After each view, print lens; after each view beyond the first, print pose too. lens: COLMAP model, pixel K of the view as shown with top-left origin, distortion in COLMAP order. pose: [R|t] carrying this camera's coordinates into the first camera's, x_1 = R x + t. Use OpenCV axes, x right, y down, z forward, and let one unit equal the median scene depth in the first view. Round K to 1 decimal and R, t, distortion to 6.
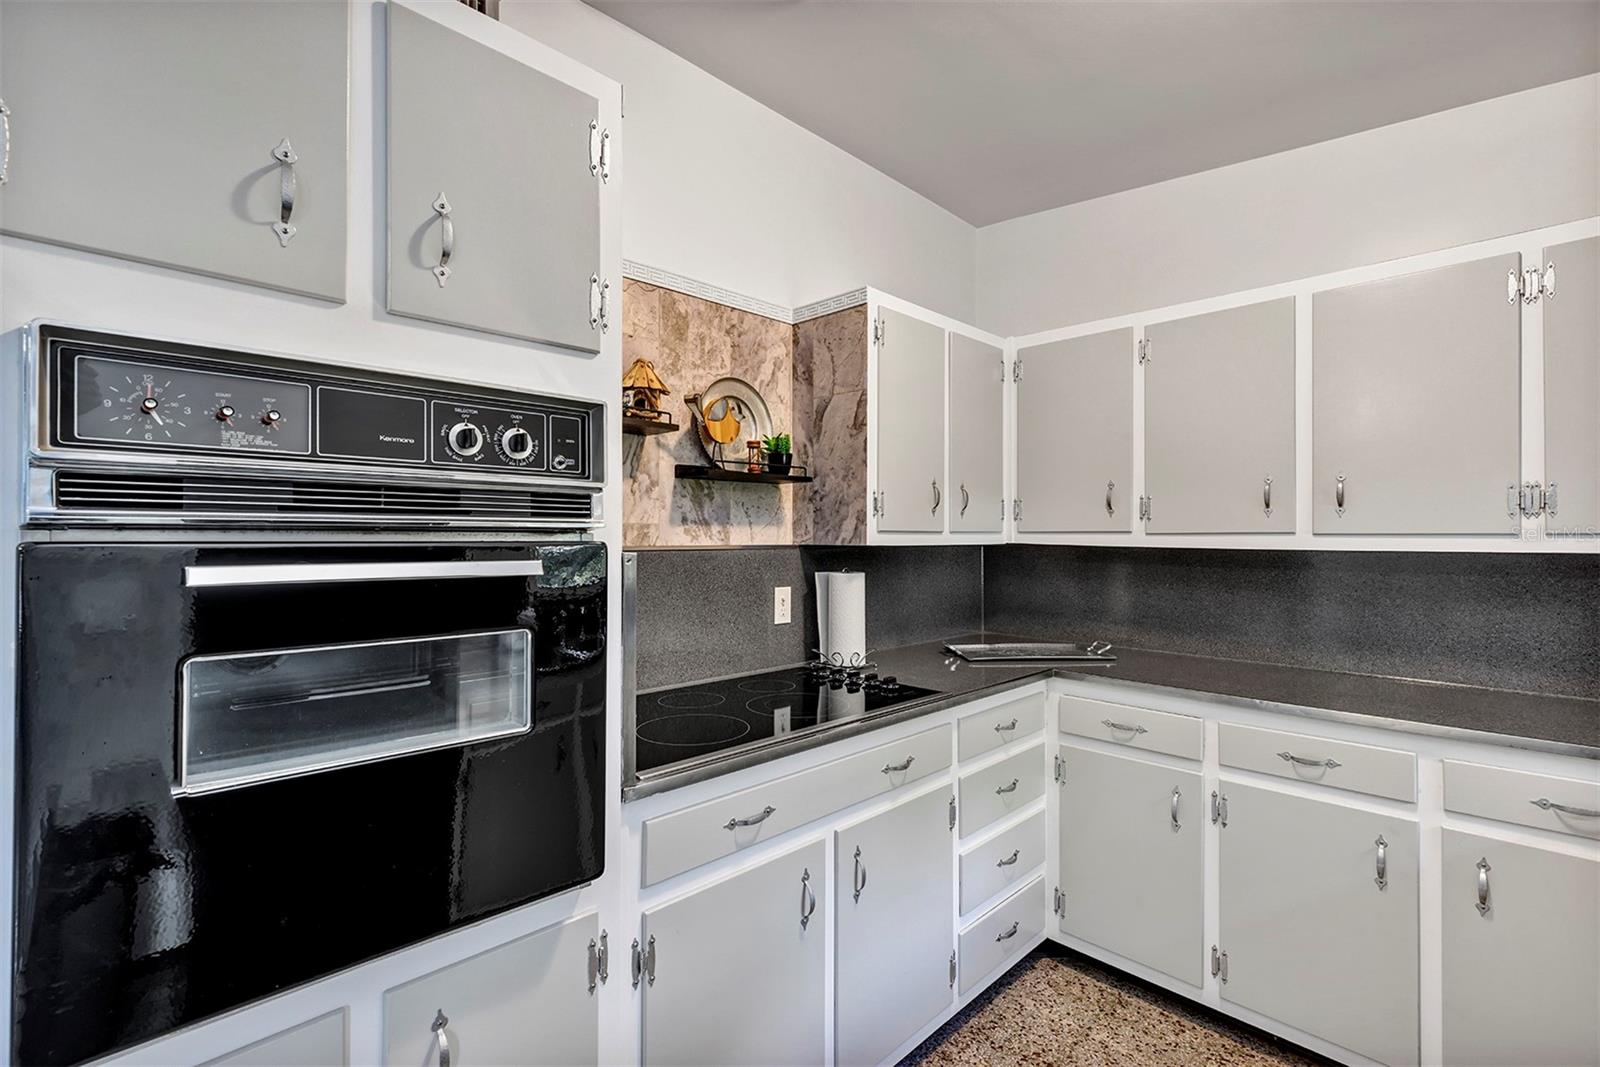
lens RADIAL K [[723.5, 0, 794.1], [0, 723.5, 533.1], [0, 0, 1]] dist [0.011318, 0.000156]
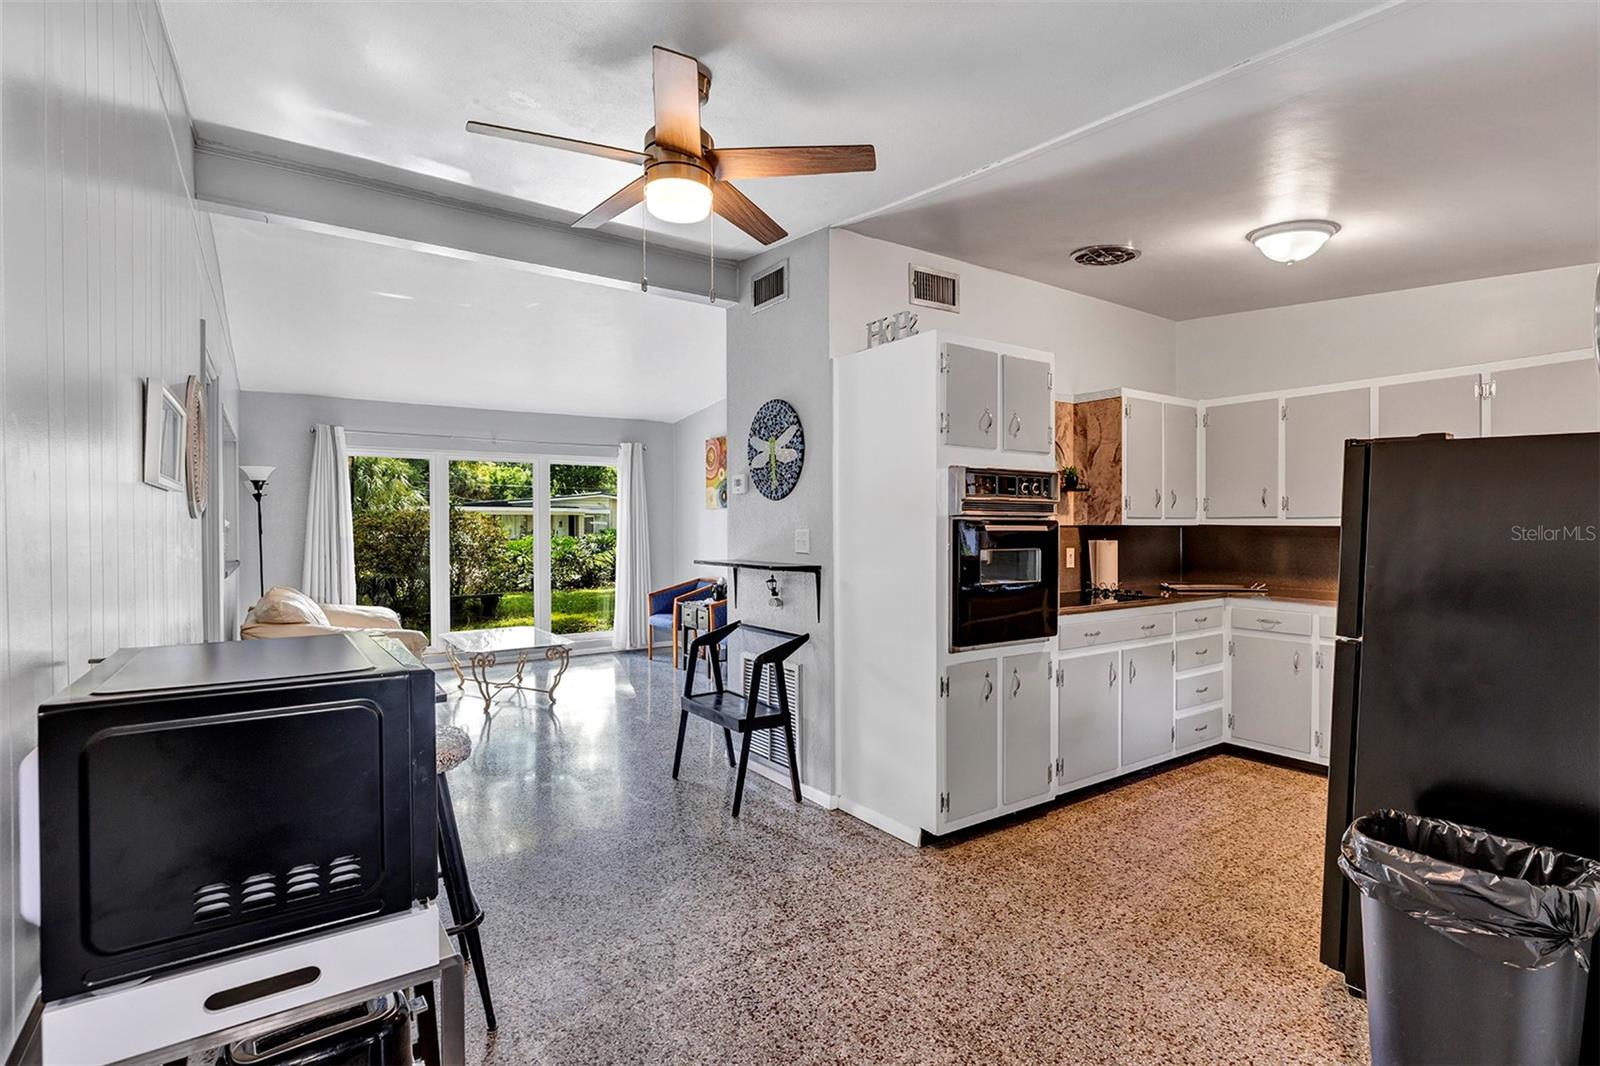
lens RADIAL K [[769.4, 0, 800.6], [0, 769.4, 535.4], [0, 0, 1]] dist [-0.000512, -0.000429]
pose [[0.984851, -0.003325, -0.173368, -0.363071], [0.005823, 0.999886, 0.013907, 0.011054], [0.173302, -0.014706, 0.984759, -1.081551]]
